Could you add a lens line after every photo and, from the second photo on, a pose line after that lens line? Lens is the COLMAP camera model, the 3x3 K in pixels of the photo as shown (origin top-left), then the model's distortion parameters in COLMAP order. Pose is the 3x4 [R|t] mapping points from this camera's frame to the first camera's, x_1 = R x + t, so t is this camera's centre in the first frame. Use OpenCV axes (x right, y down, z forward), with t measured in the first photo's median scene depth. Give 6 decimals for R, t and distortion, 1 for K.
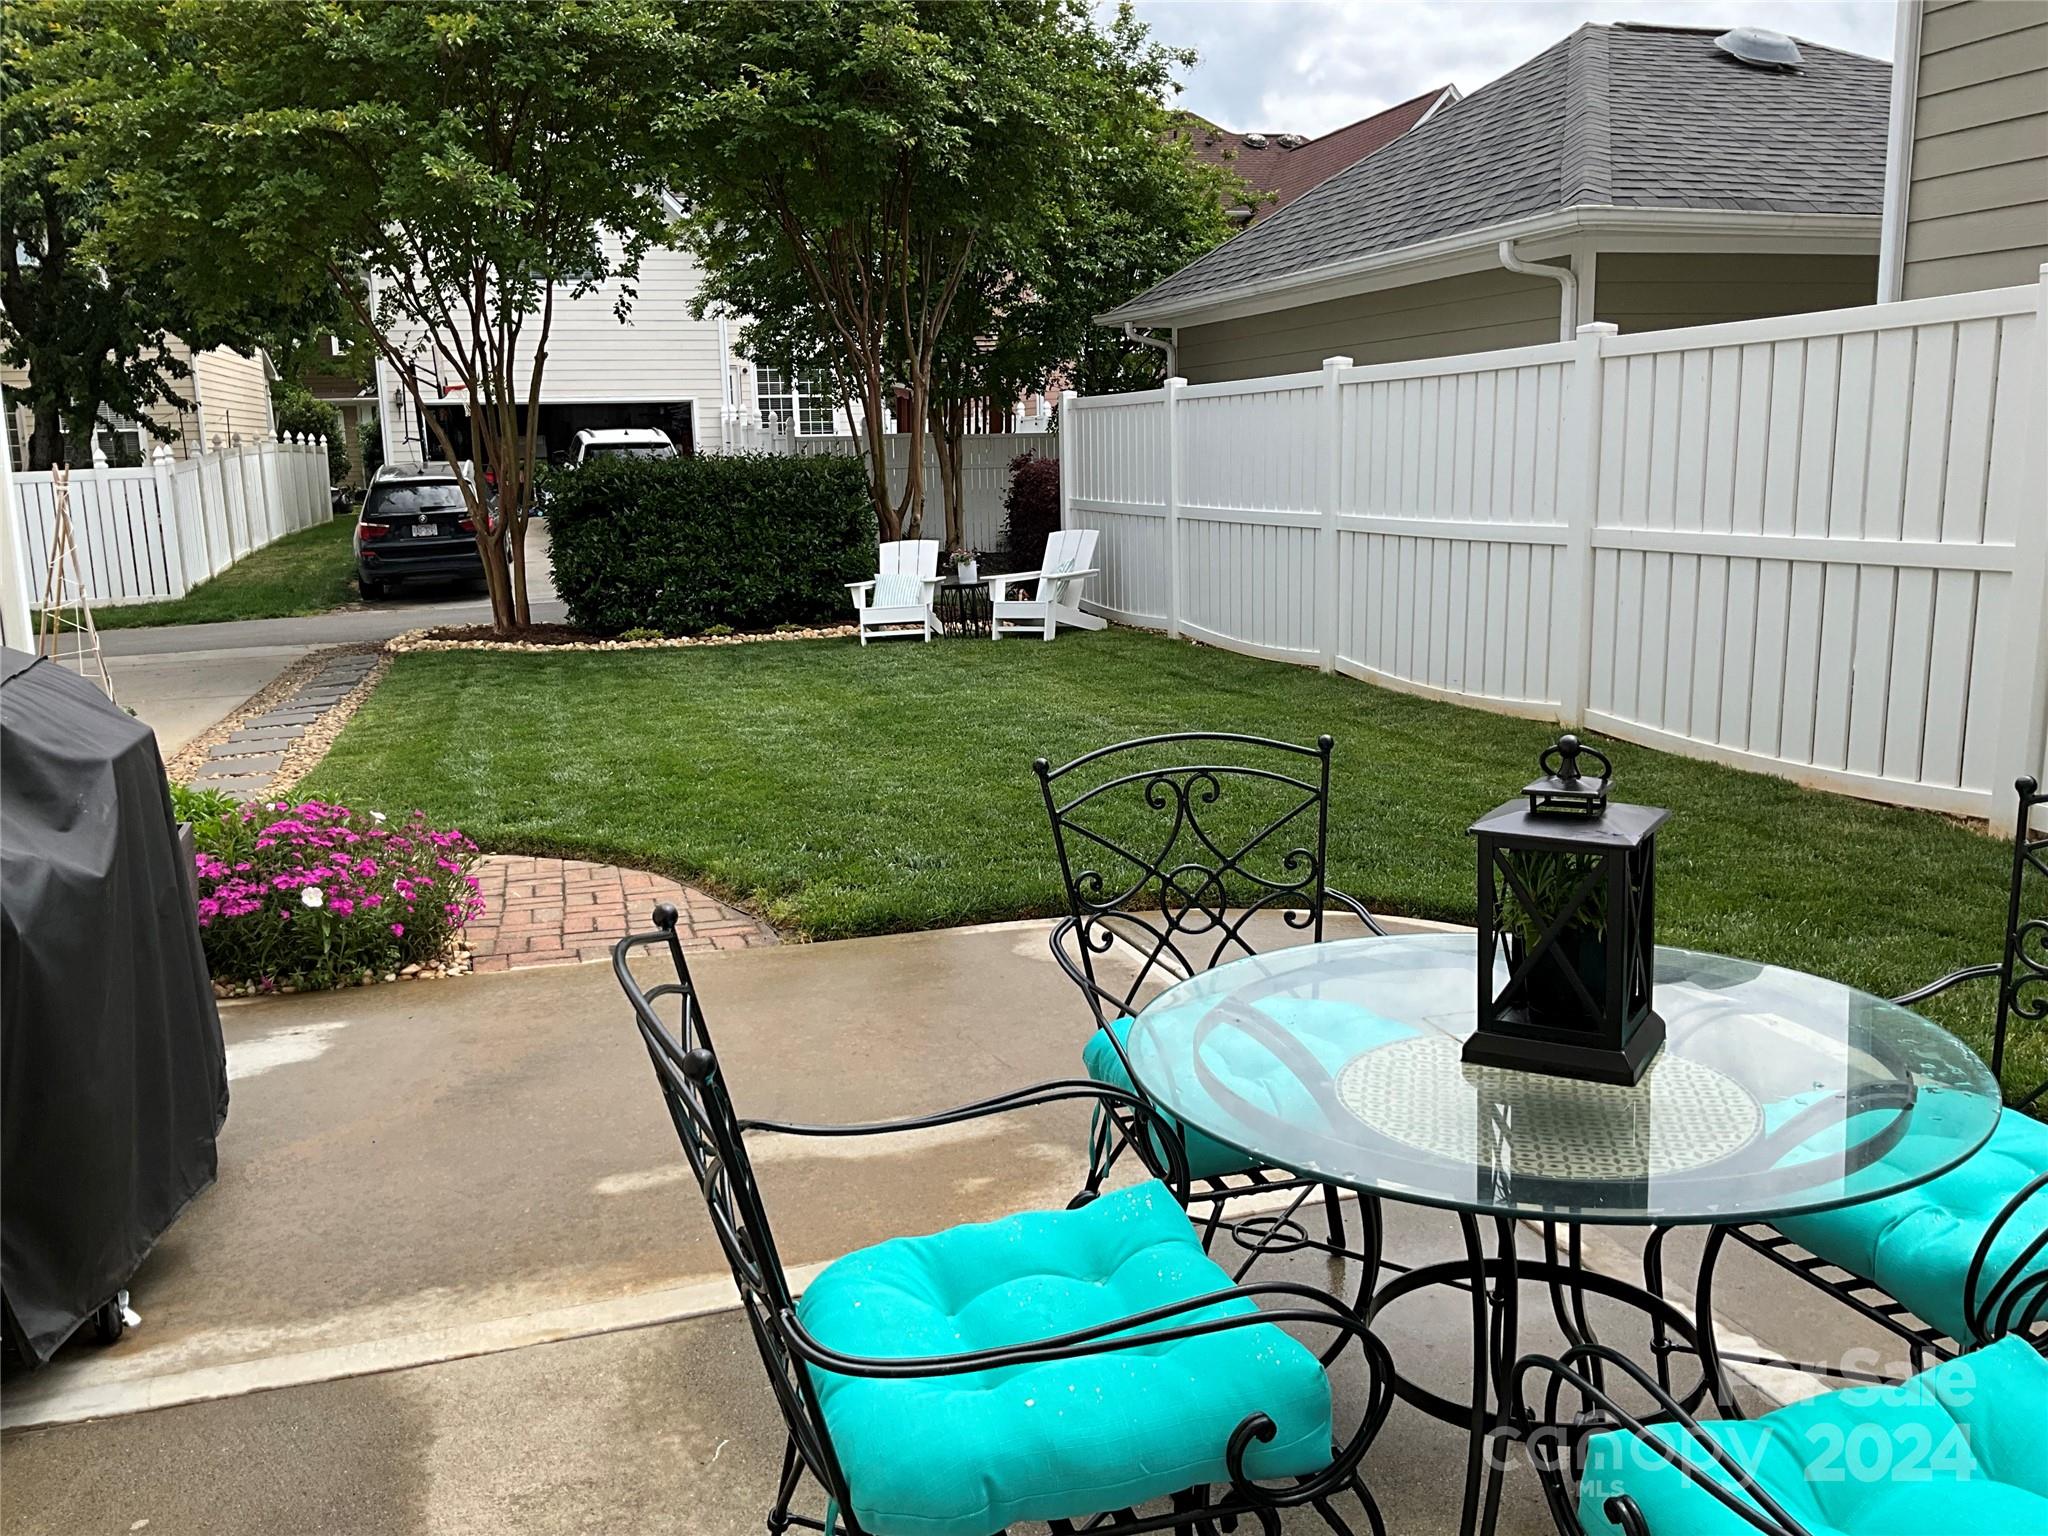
lens RADIAL K [[1701.6, 0, 1023.4], [0, 1701.6, 765.7], [0, 0, 1]] dist [0.077017, -0.141817]
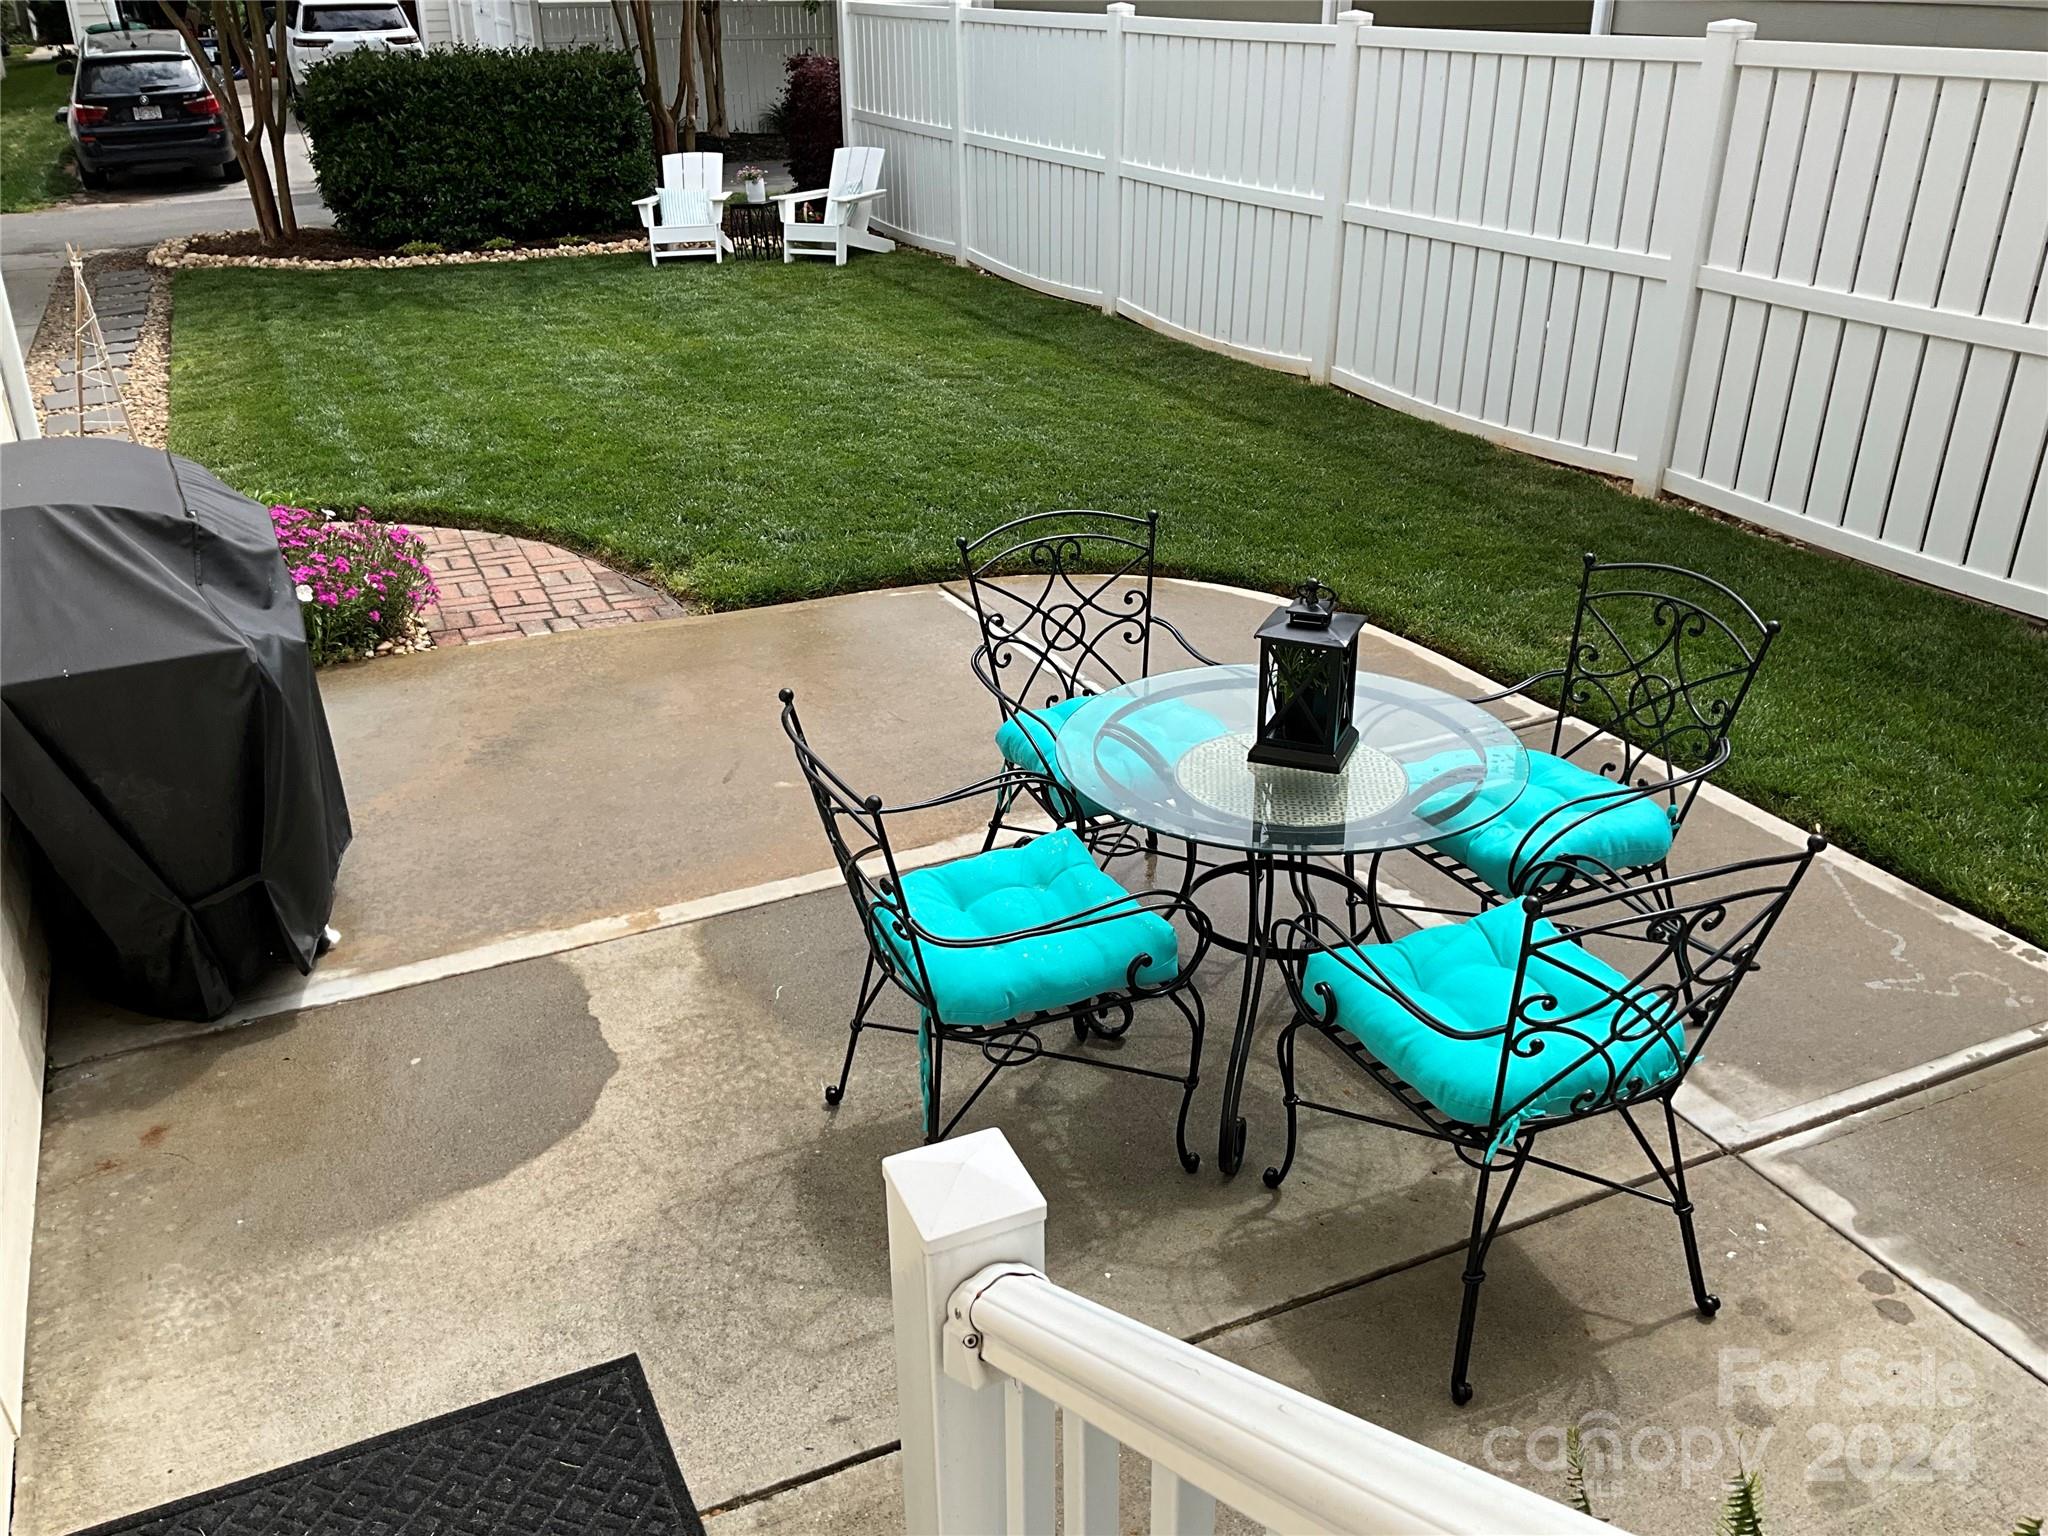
lens RADIAL K [[1701.6, 0, 1029.2], [0, 1701.6, 774.7], [0, 0, 1]] dist [0.077017, -0.141817]
pose [[0.989301, -0.040930, 0.140027, -0.066923], [0.004218, 0.967459, 0.252994, -0.081176], [-0.145825, -0.249696, 0.957281, -0.205209]]
